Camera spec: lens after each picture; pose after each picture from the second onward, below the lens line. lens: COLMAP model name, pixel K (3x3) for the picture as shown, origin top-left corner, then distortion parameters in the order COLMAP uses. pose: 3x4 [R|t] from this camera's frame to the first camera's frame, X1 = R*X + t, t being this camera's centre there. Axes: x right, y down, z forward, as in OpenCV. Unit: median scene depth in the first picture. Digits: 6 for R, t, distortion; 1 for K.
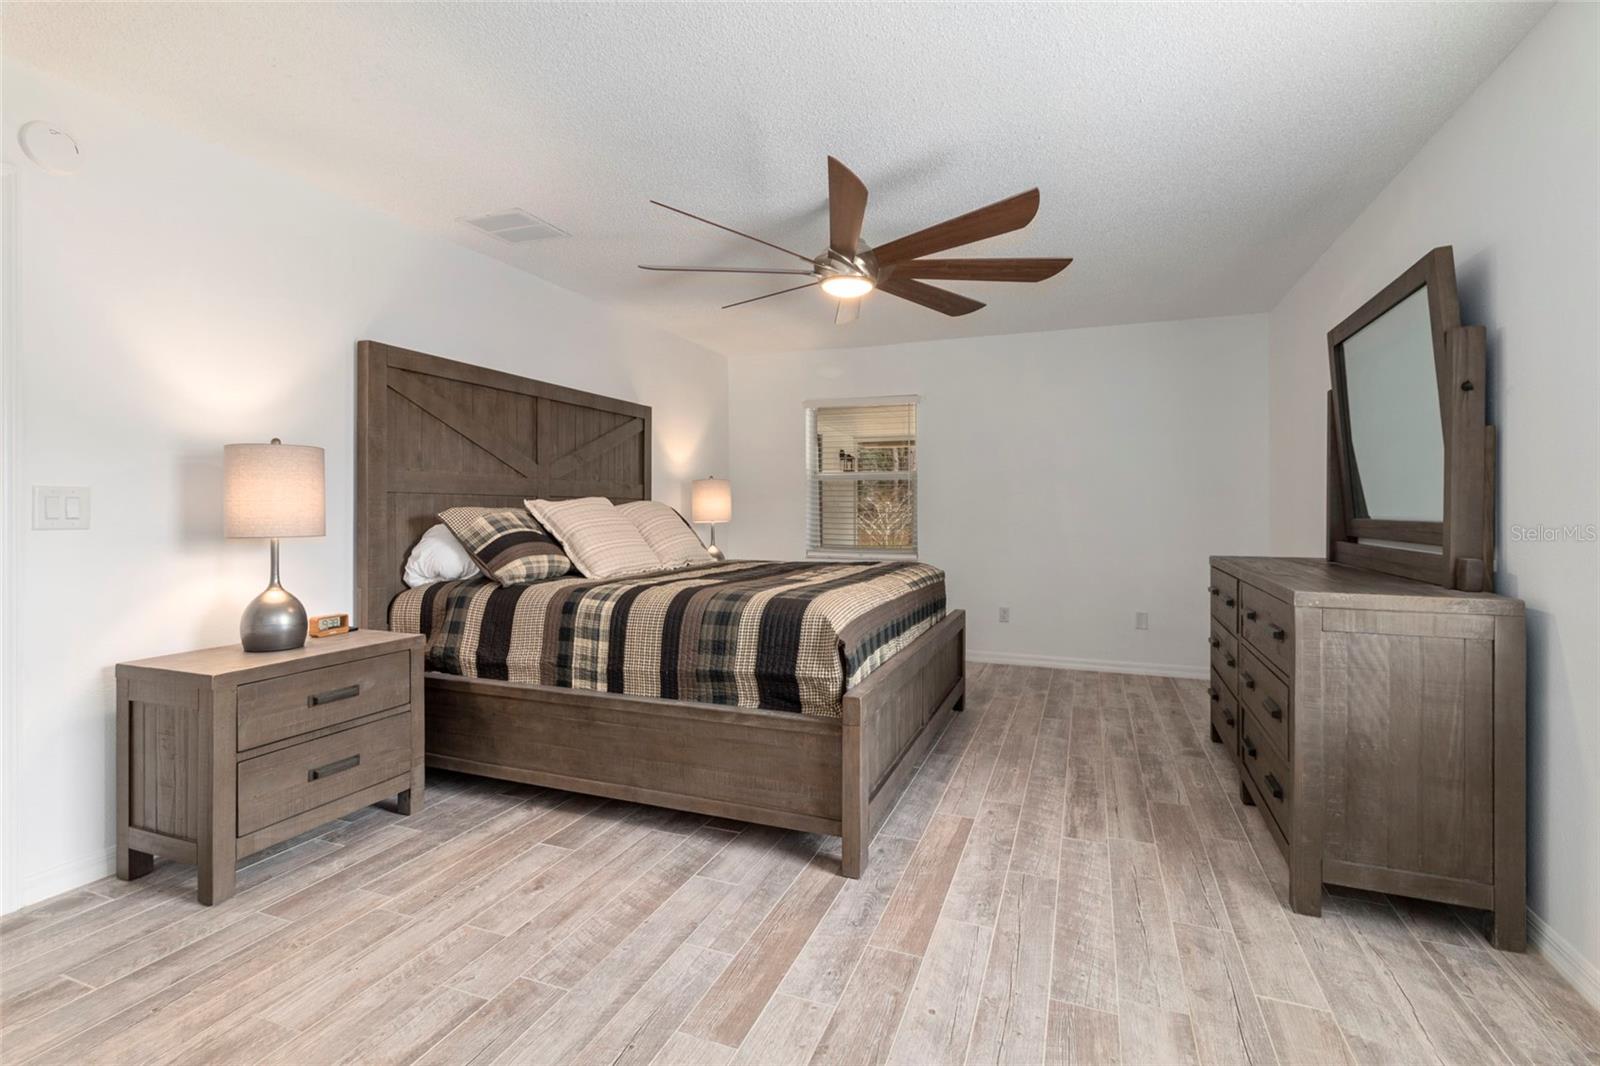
lens RADIAL K [[738.0, 0, 802.4], [0, 738.0, 519.9], [0, 0, 1]] dist [0.000637, 0.002197]
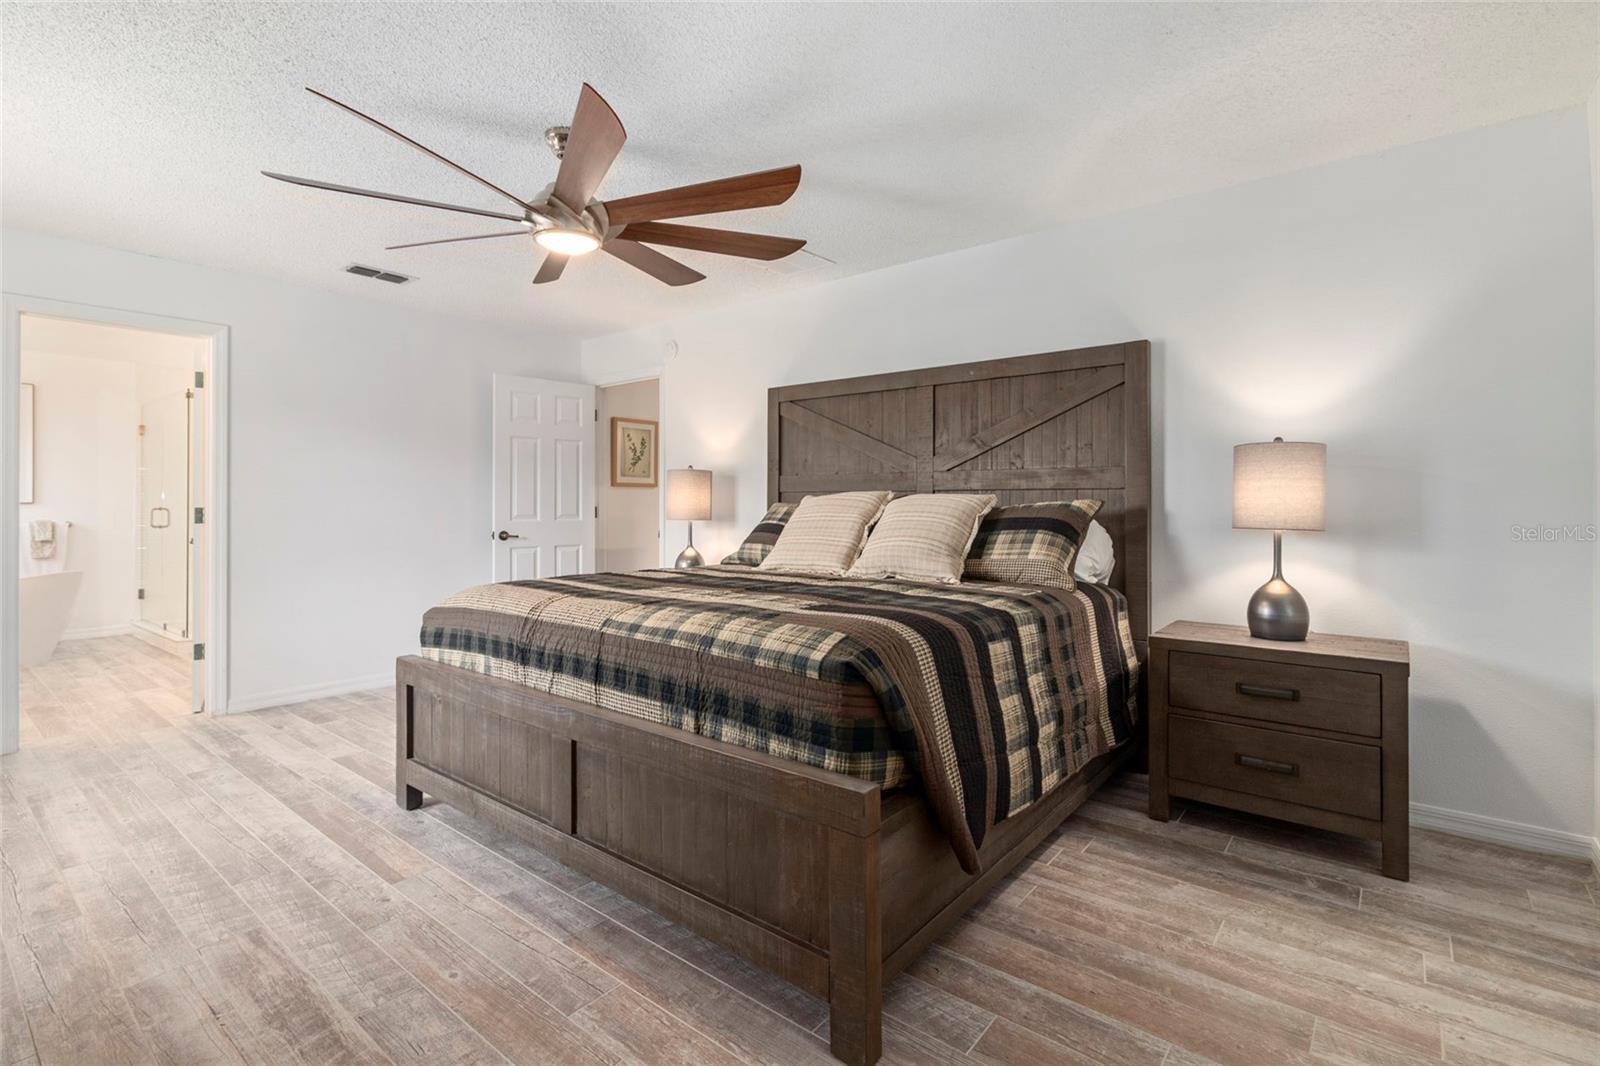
lens RADIAL K [[738.0, 0, 810.8], [0, 738.0, 498.3], [0, 0, 1]] dist [0.000637, 0.002197]
pose [[-0.295678, -0.001617, -0.955286, 0.902046], [-0.005835, 0.999983, 0.000113, -0.030339], [0.955270, 0.005608, -0.295683, 1.724297]]
